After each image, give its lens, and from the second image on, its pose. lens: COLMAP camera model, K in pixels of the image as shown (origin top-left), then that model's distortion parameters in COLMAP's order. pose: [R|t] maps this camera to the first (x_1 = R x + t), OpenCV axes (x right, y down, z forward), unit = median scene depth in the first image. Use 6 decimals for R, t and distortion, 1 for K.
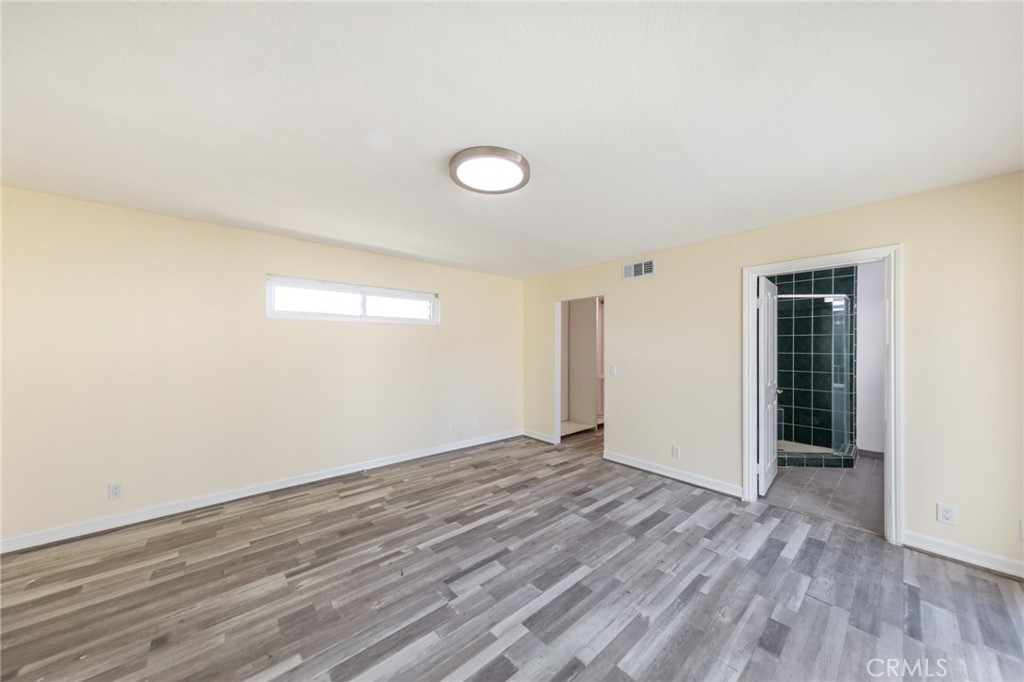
lens RADIAL K [[347.1, 0, 512.5], [0, 347.1, 343.8], [0, 0, 1]] dist [0.000799, 0.000010]
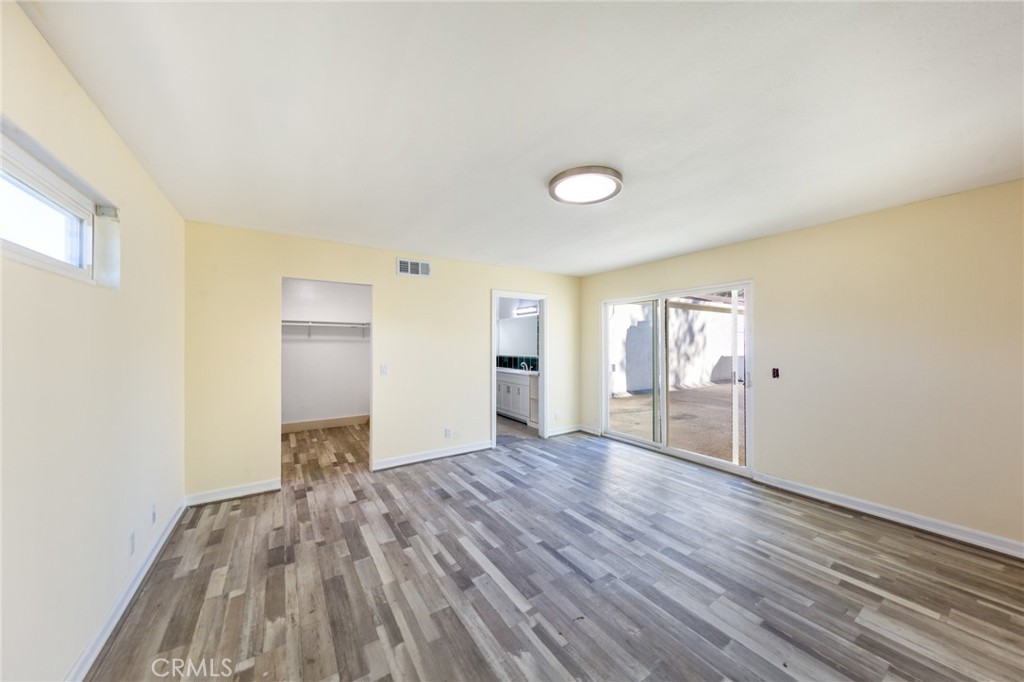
lens RADIAL K [[347.1, 0, 512.6], [0, 347.1, 340.4], [0, 0, 1]] dist [0.000799, 0.000010]
pose [[0.133303, 0.001261, 0.991075, -0.849659], [-0.002559, 0.999996, -0.000928, -0.015163], [-0.991072, -0.002413, 0.133306, 0.752504]]
